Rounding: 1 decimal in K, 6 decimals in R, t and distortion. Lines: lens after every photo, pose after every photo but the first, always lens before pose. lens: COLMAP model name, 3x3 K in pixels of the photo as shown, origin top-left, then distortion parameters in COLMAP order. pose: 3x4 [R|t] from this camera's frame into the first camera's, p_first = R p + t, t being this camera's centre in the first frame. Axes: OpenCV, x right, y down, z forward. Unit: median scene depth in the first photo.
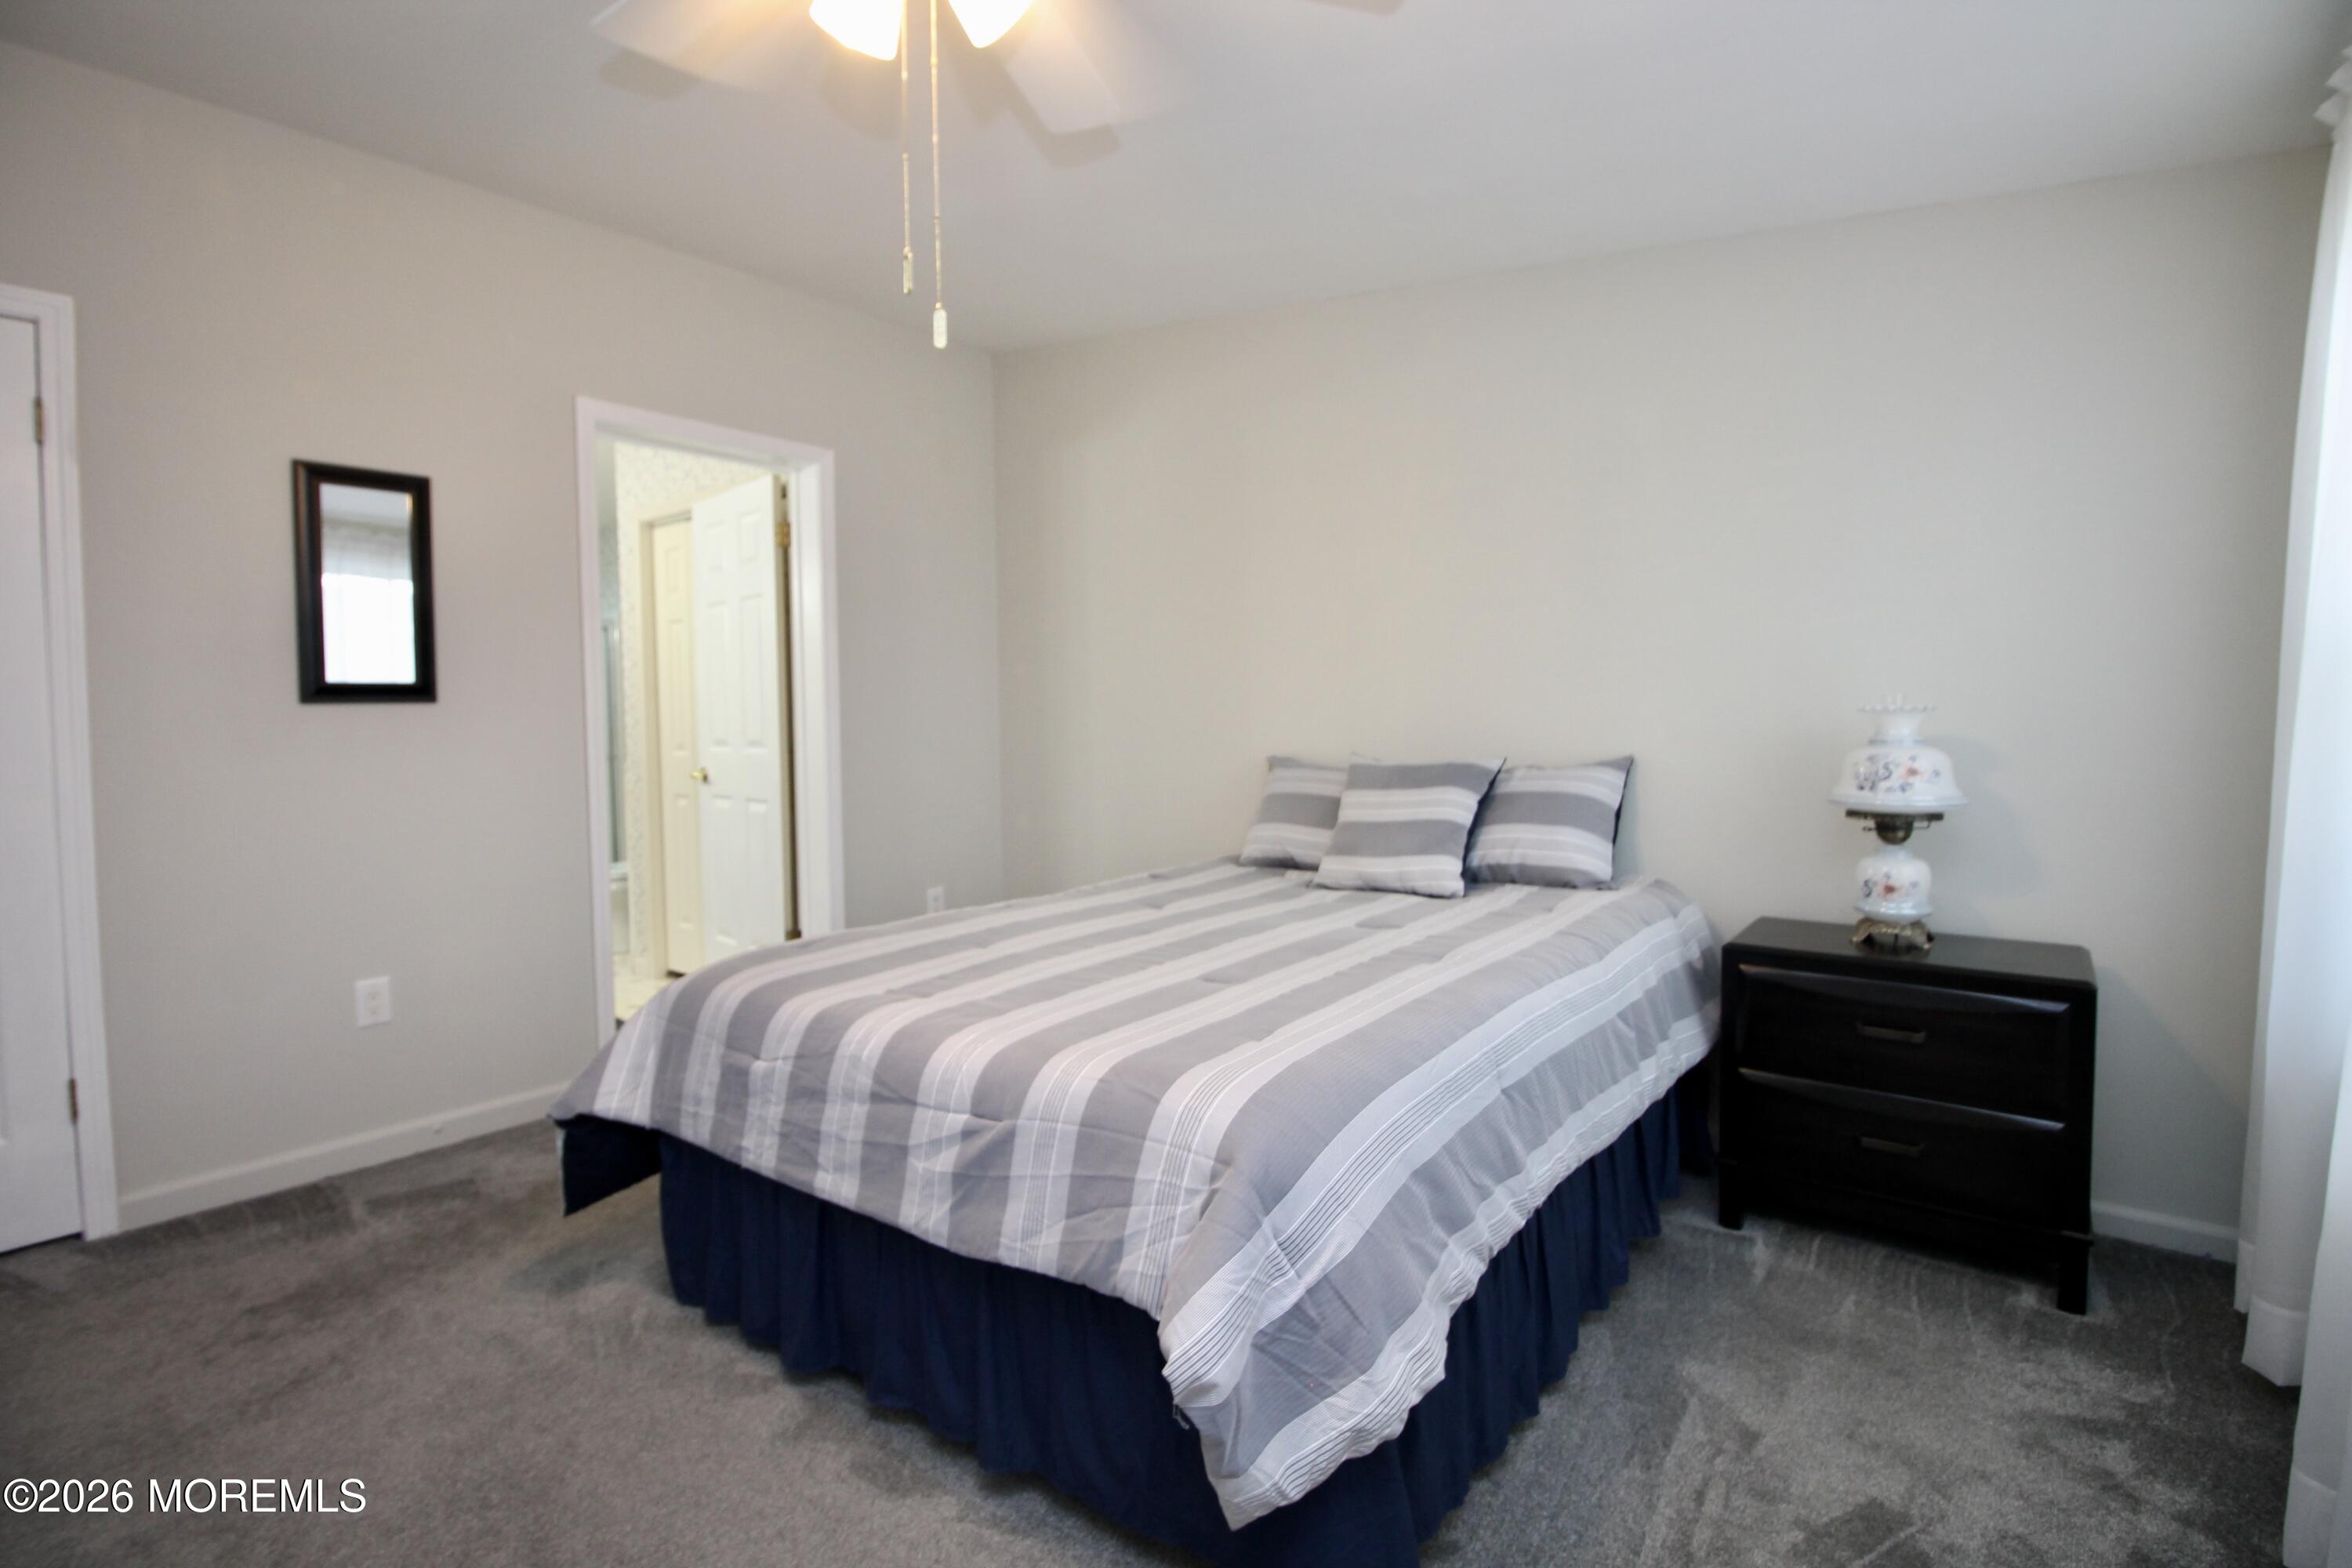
lens RADIAL K [[1099.0, 0, 1174.5], [0, 1099.0, 786.6], [0, 0, 1]] dist [-0.004362, -0.009984]
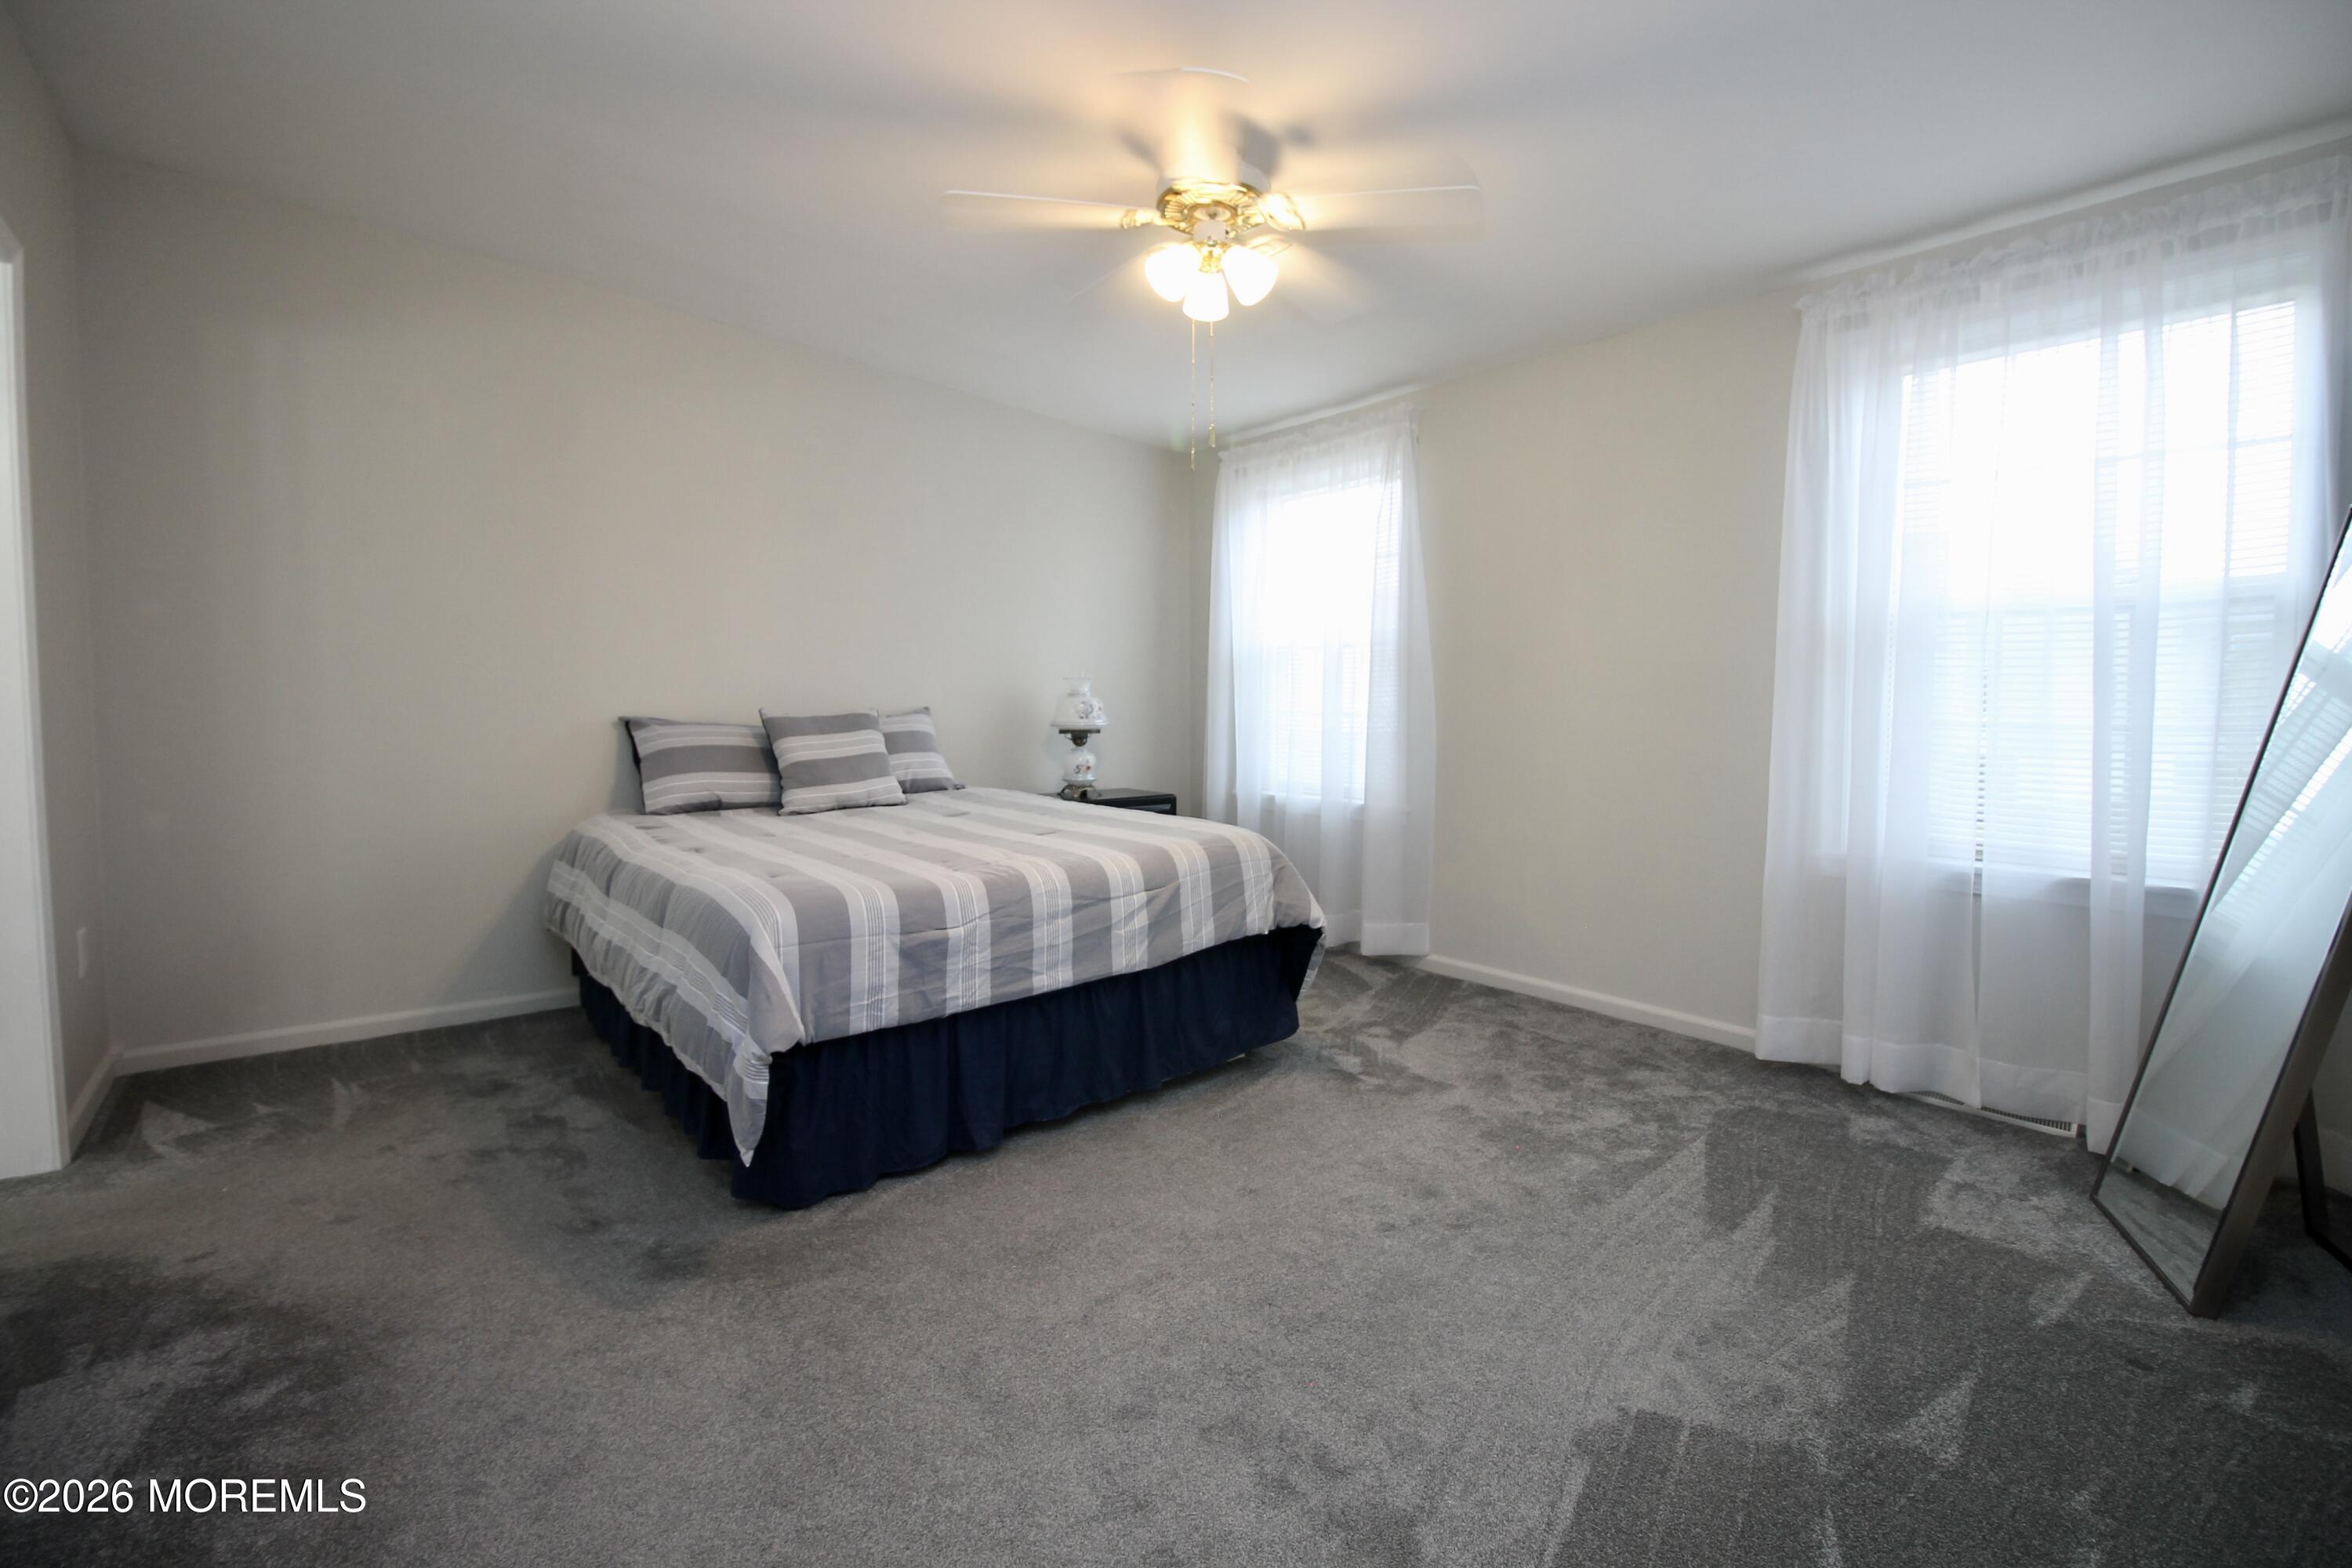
lens RADIAL K [[1099.0, 0, 1178.9], [0, 1099.0, 770.2], [0, 0, 1]] dist [-0.004362, -0.009984]
pose [[0.256721, -0.062870, 0.964439, -1.669746], [0.067219, 0.996627, 0.047075, 0.020522], [-0.964145, 0.052743, 0.260081, 0.421019]]
